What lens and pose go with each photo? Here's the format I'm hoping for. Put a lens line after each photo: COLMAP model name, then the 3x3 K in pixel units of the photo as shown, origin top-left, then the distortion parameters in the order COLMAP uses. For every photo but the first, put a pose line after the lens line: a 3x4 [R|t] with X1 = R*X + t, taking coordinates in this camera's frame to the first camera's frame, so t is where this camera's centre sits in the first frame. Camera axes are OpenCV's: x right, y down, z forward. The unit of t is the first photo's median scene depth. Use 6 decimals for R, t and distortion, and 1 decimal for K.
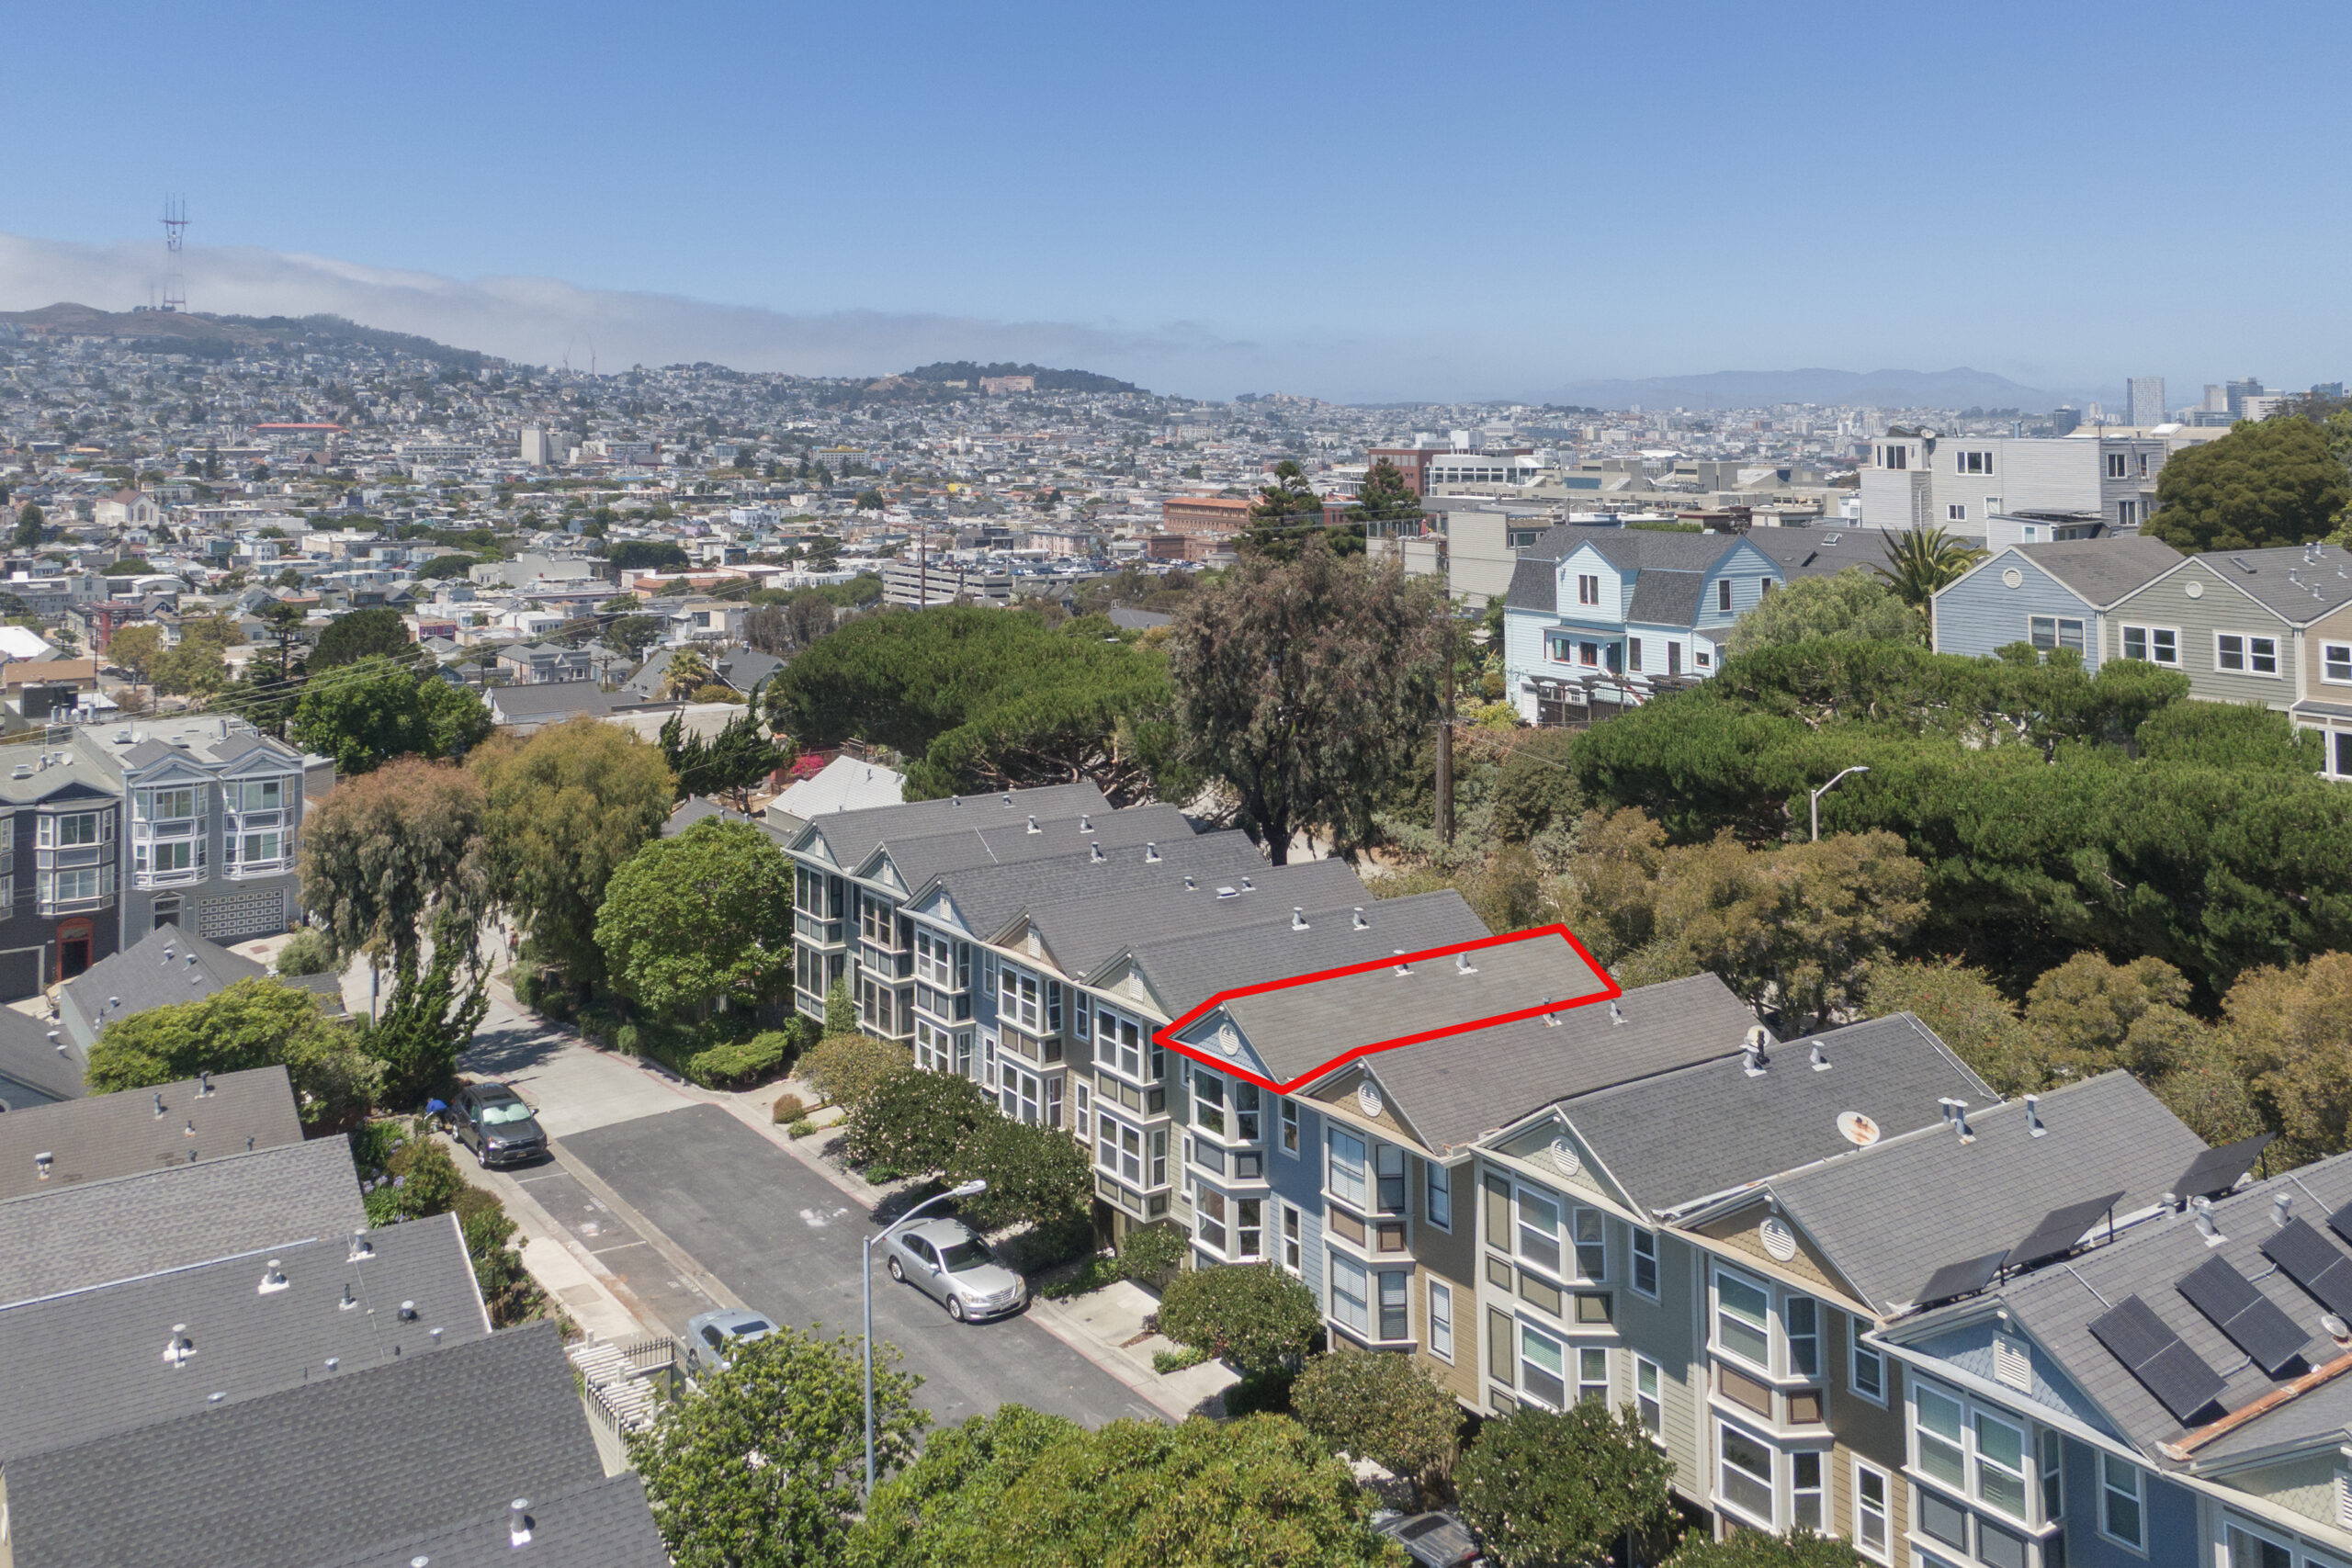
lens RADIAL K [[2066.5, 0, 1176.6], [0, 2066.5, 725.8], [0, 0, 1]] dist [0.068703, -0.090698]
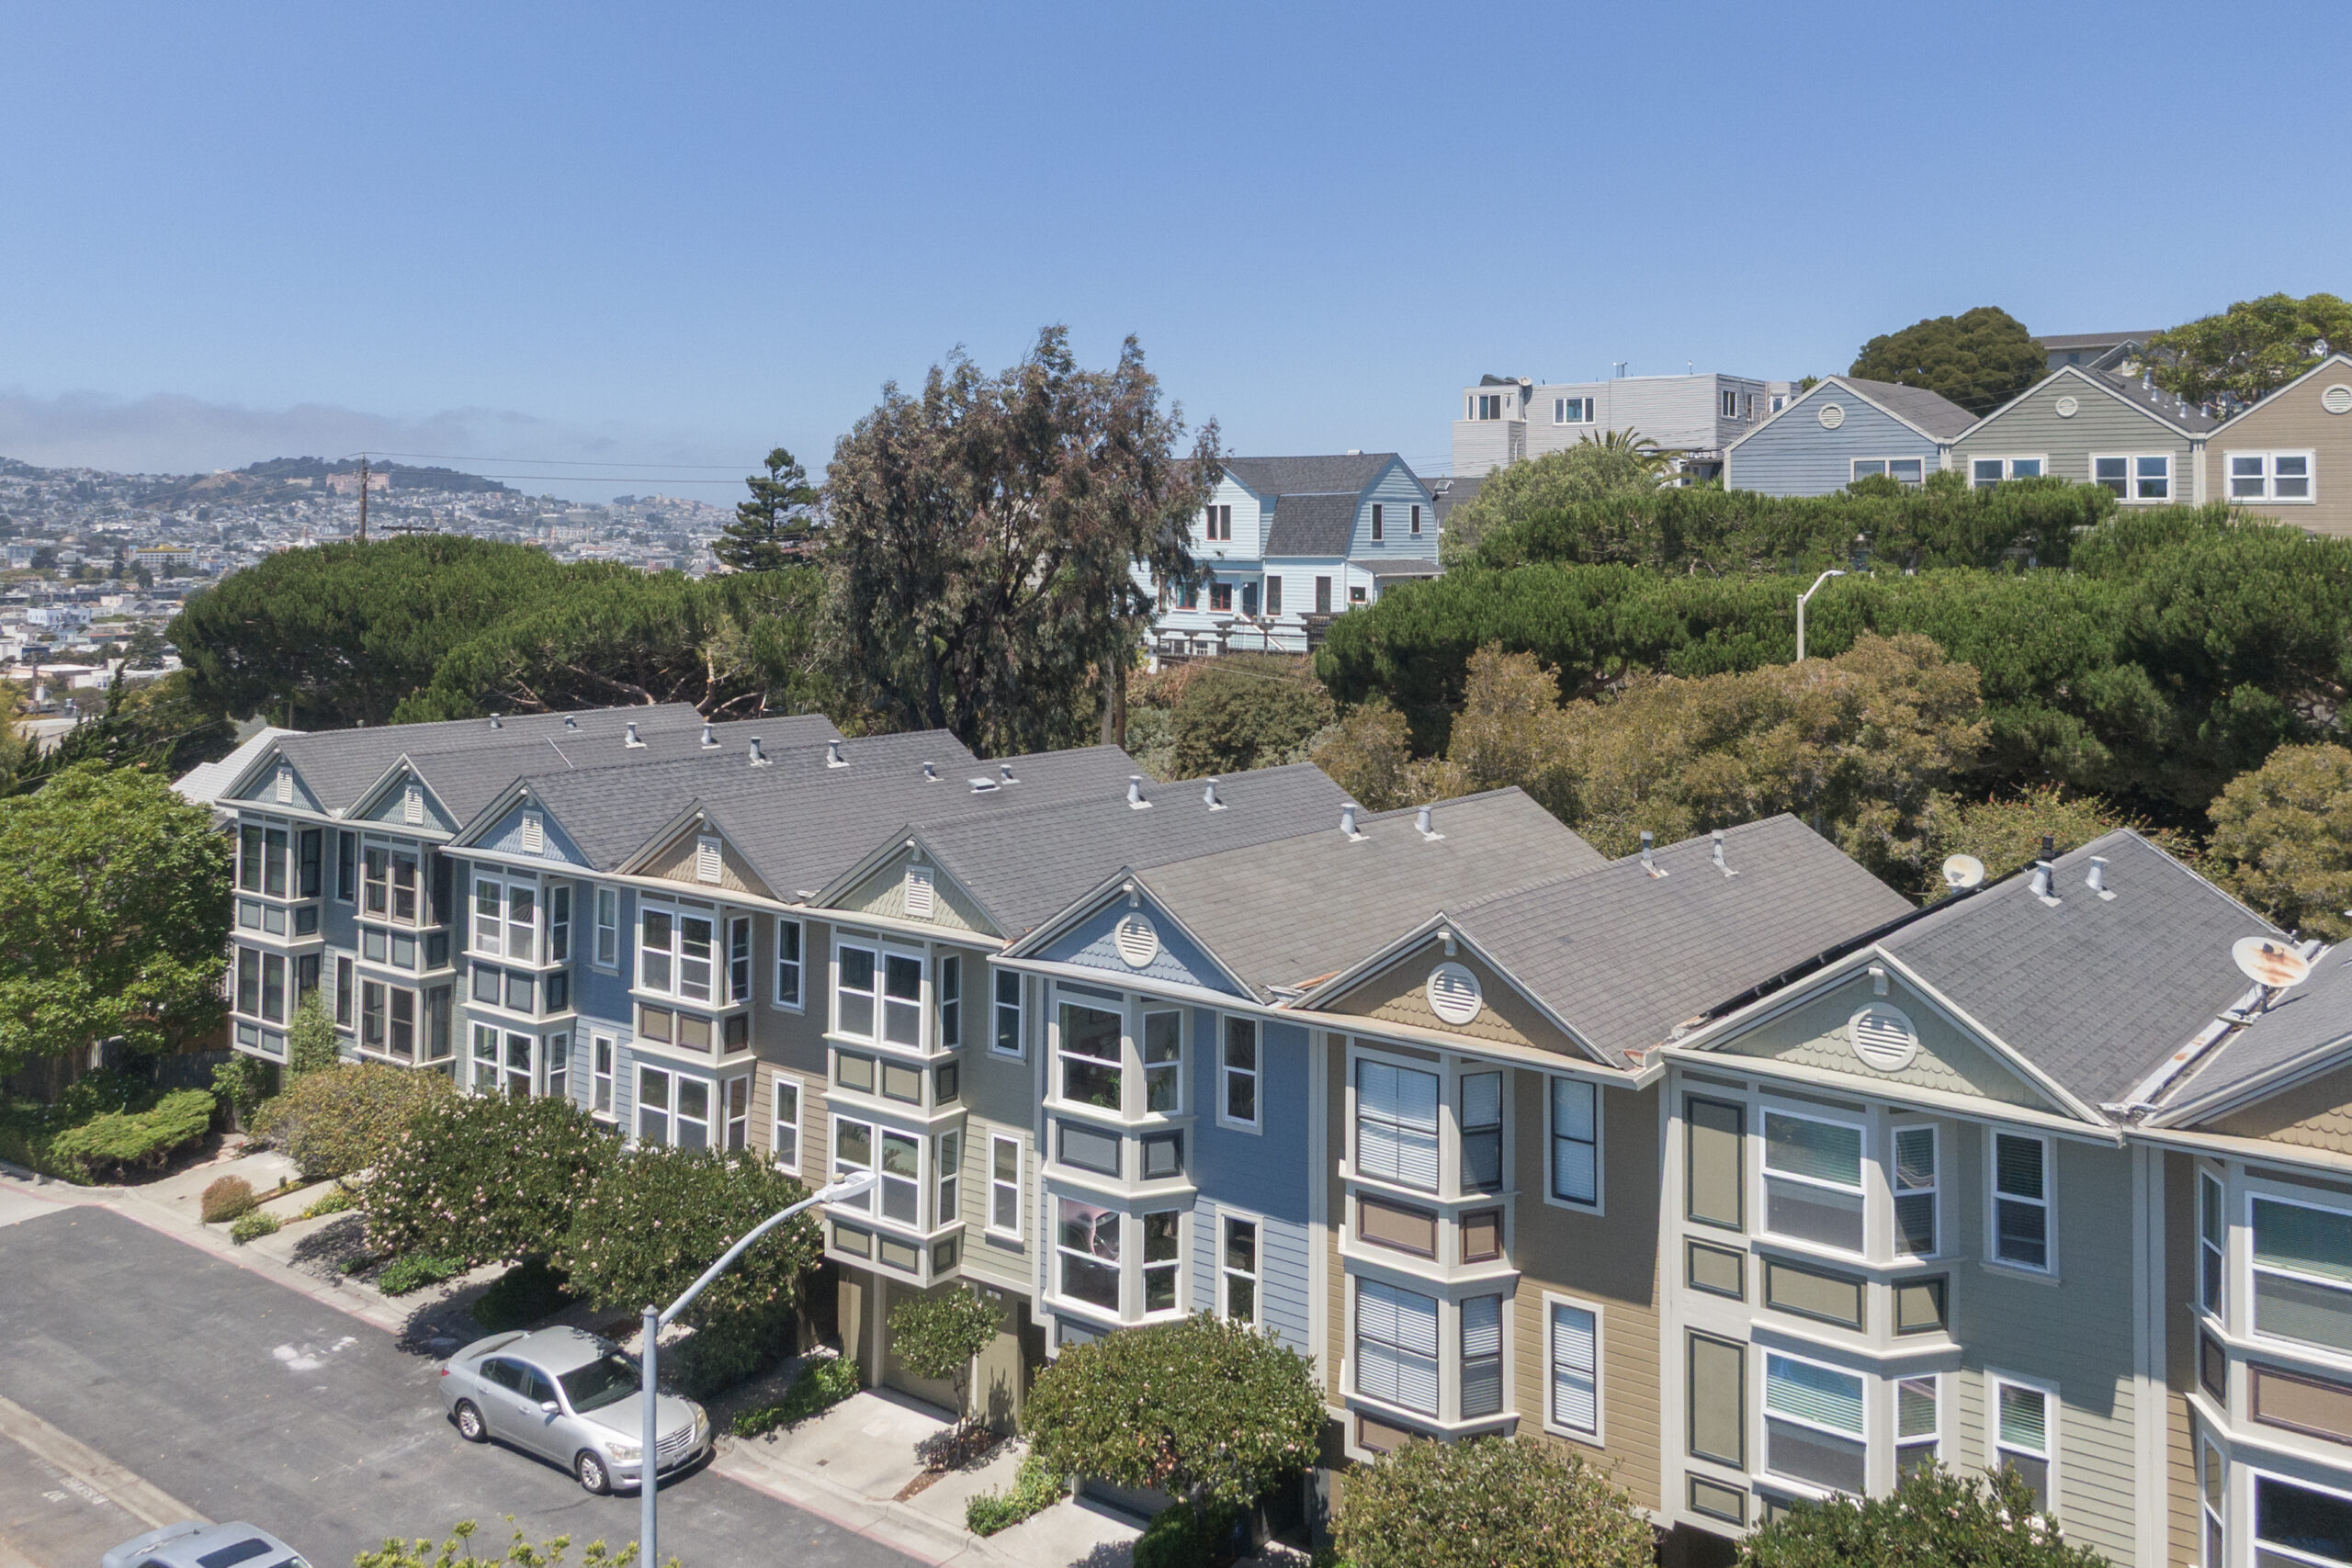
lens RADIAL K [[2023.0, 0, 1185.6], [0, 2023.0, 640.3], [0, 0, 1]] dist [0.061712, -0.107622]
pose [[0.952893, -0.008456, 0.303190, -0.104114], [0.037692, 0.995164, -0.090705, 0.088944], [-0.300957, 0.097859, 0.948603, 0.321989]]
